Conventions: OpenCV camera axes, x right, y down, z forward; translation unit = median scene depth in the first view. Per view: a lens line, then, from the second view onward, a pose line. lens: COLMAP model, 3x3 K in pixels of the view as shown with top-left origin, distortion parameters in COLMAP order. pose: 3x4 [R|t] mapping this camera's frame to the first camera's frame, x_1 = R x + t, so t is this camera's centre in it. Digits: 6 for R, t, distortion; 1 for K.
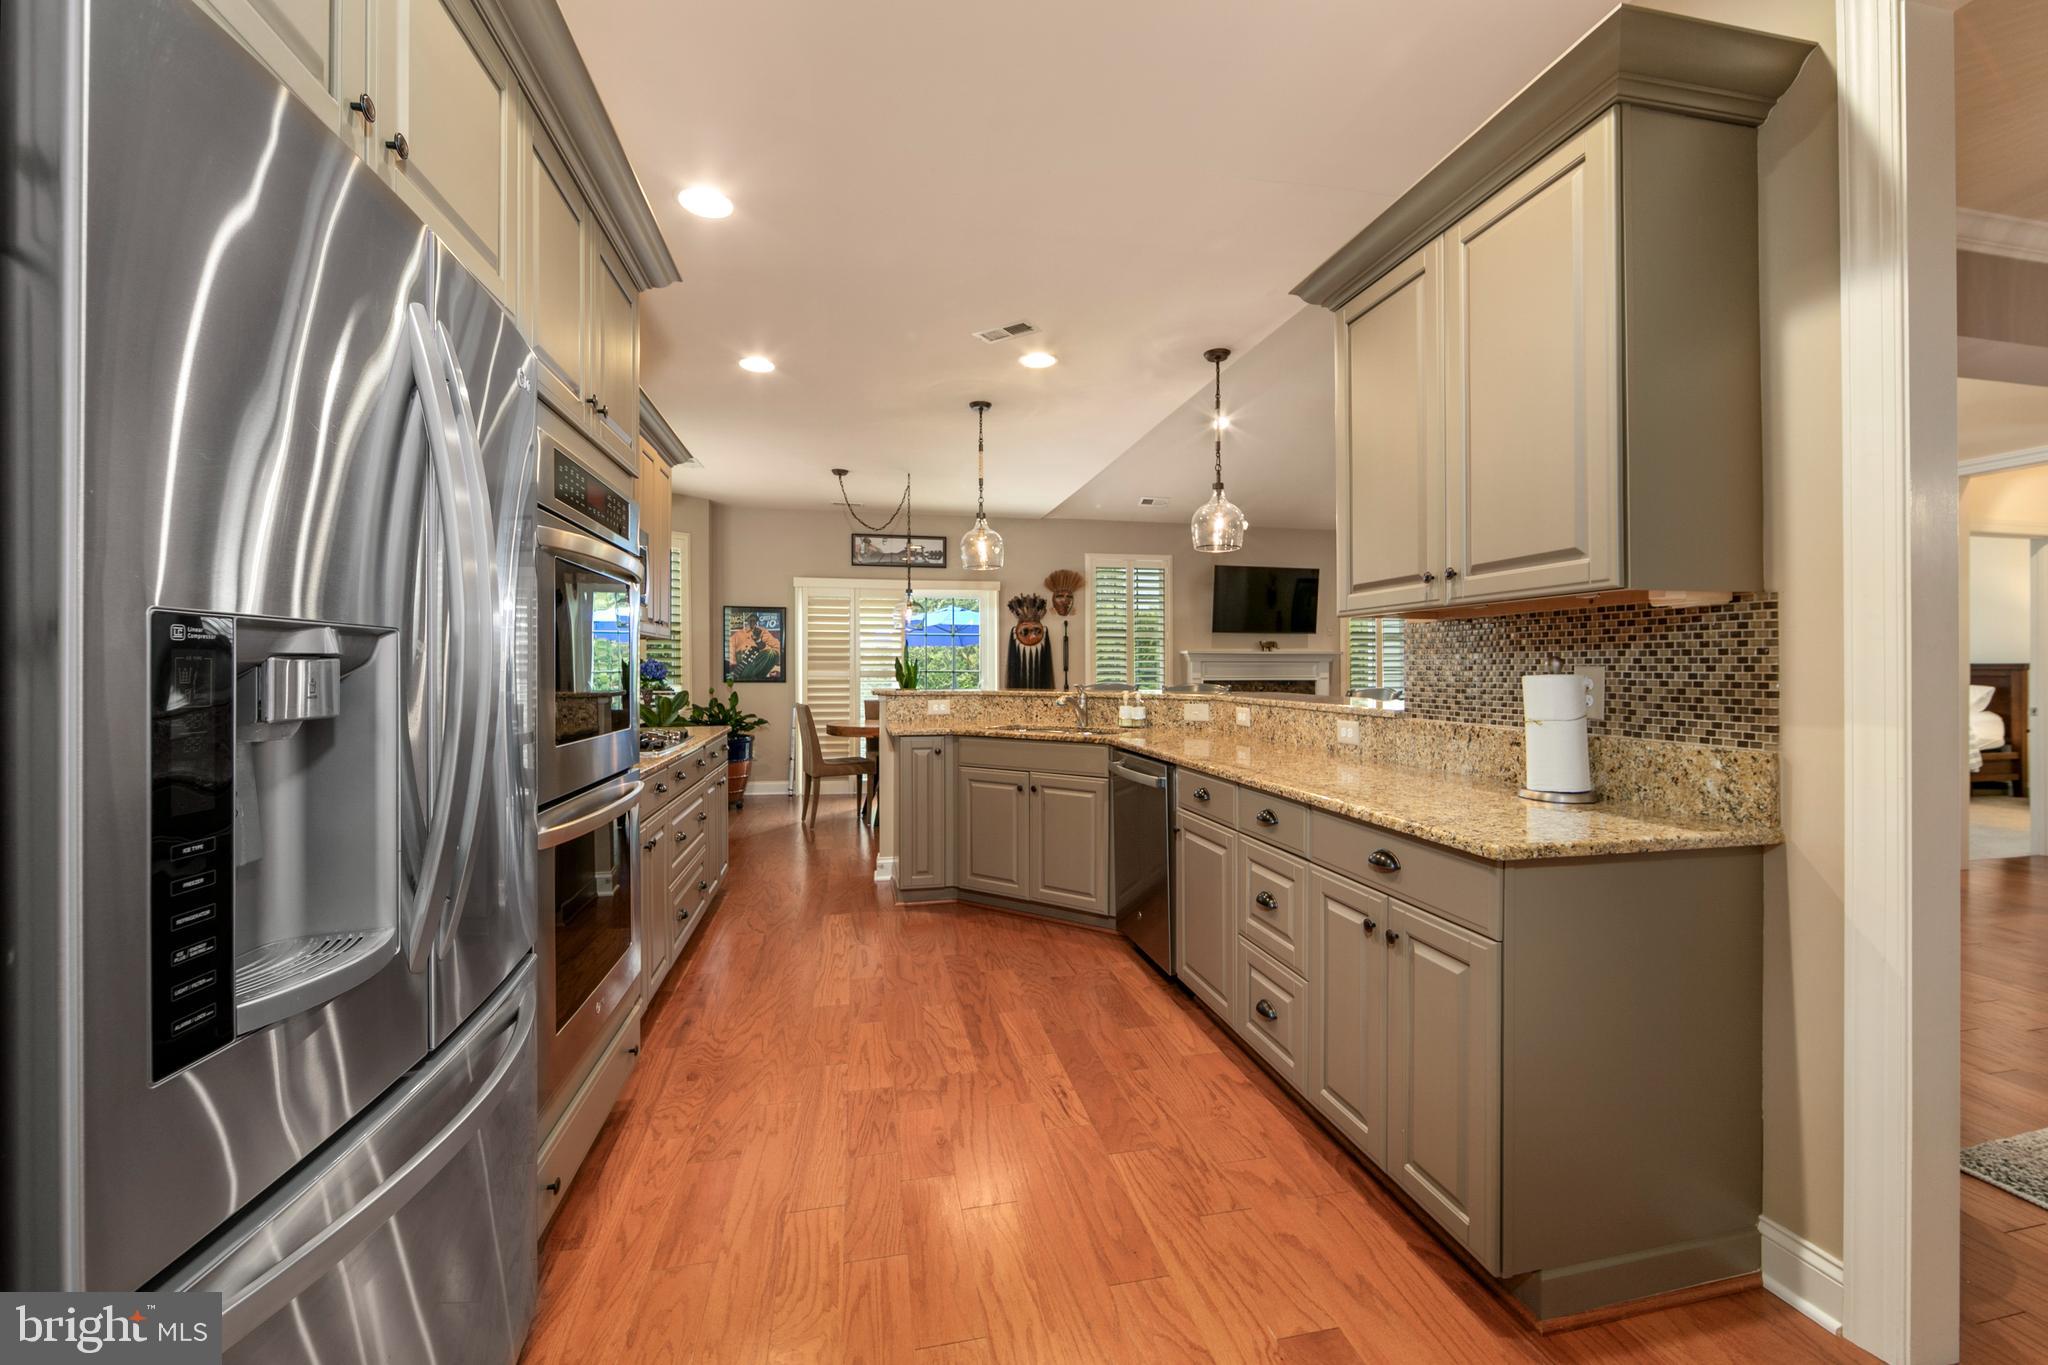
lens RADIAL K [[805.8, 0, 1028.4], [0, 805.8, 671.8], [0, 0, 1]] dist [-0.001962, -0.000223]
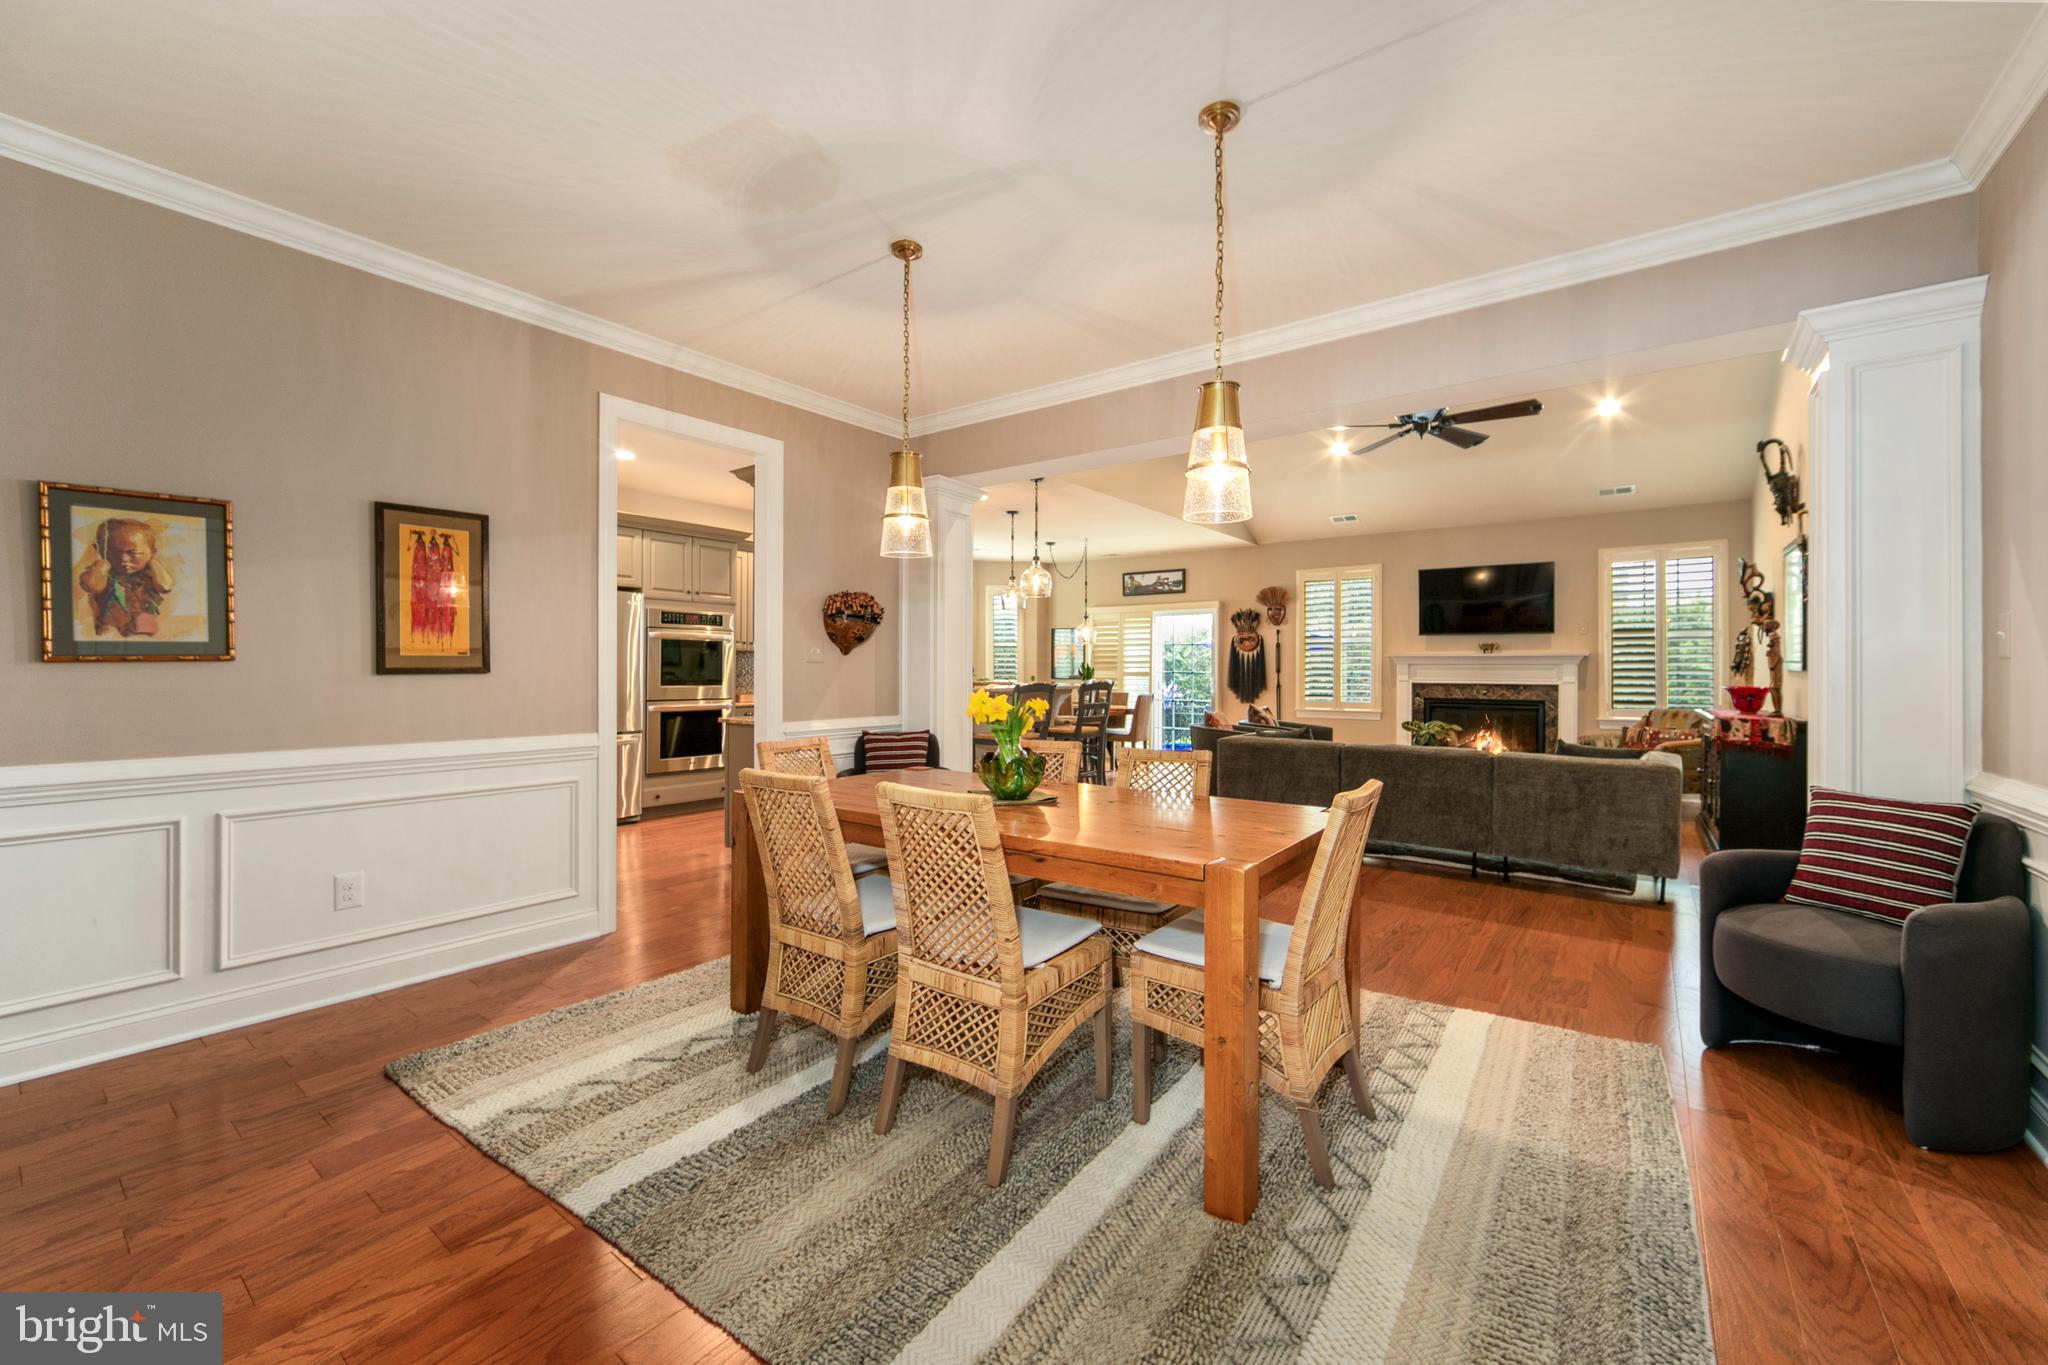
lens RADIAL K [[805.8, 0, 1018.6], [0, 805.8, 669.8], [0, 0, 1]] dist [-0.001962, -0.000223]
pose [[0.646117, 0.003958, -0.763228, 0.904148], [-0.008054, 0.999966, -0.001633, 0.000004], [0.763196, 0.007203, 0.646127, -0.055938]]
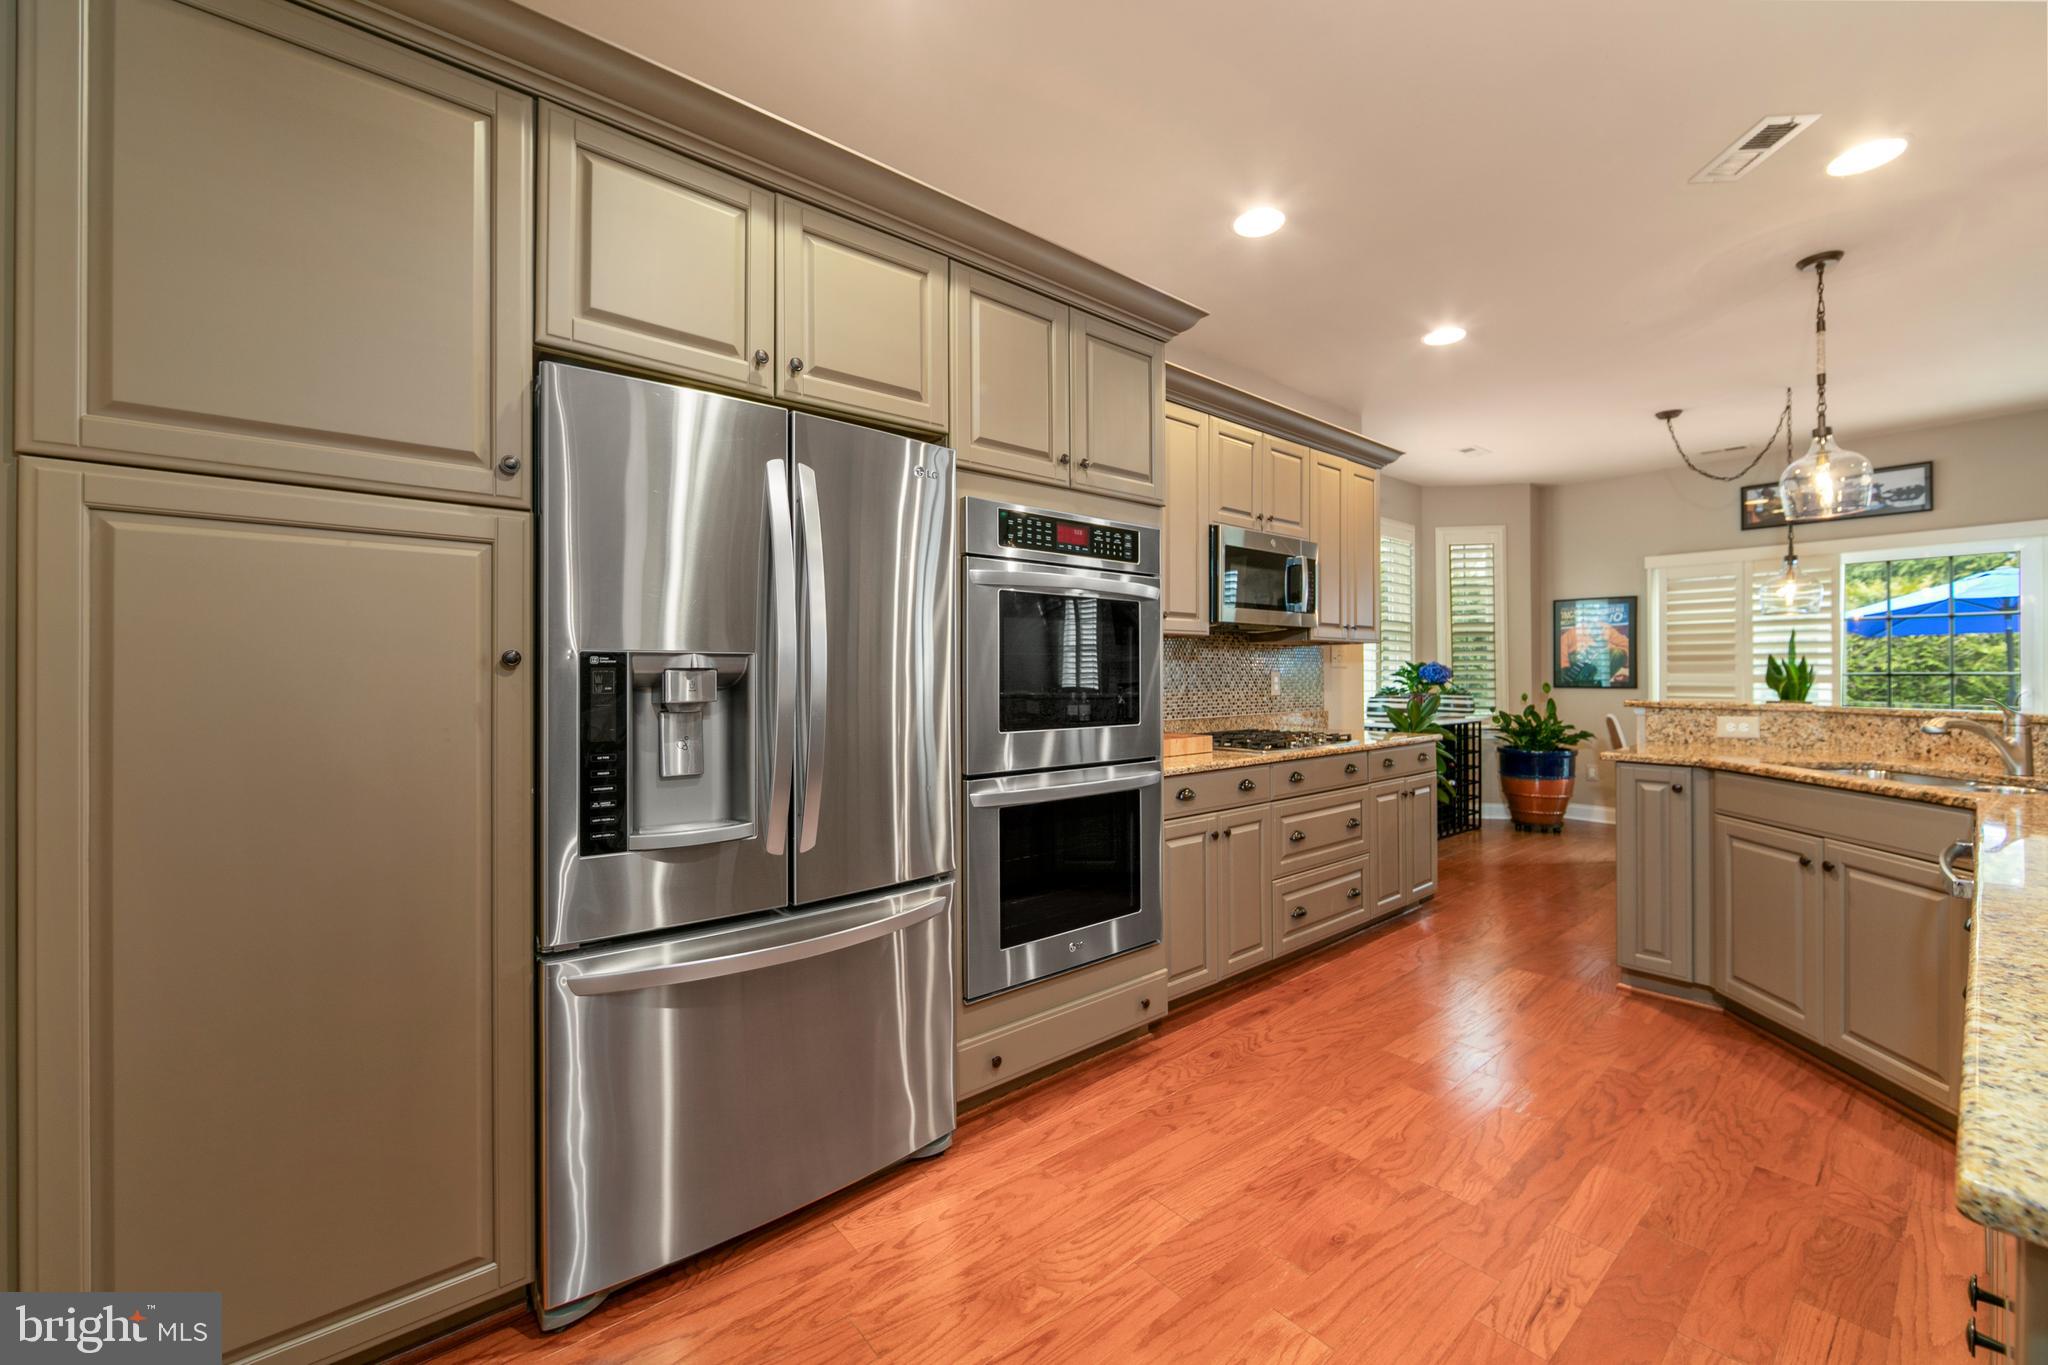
lens RADIAL K [[805.8, 0, 1034.2], [0, 805.8, 676.8], [0, 0, 1]] dist [-0.001962, -0.000223]
pose [[0.468976, 0.000317, -0.883211, 0.155345], [0.001208, 0.999999, 0.001000, -0.000379], [0.883210, -0.001536, 0.468975, 0.106773]]
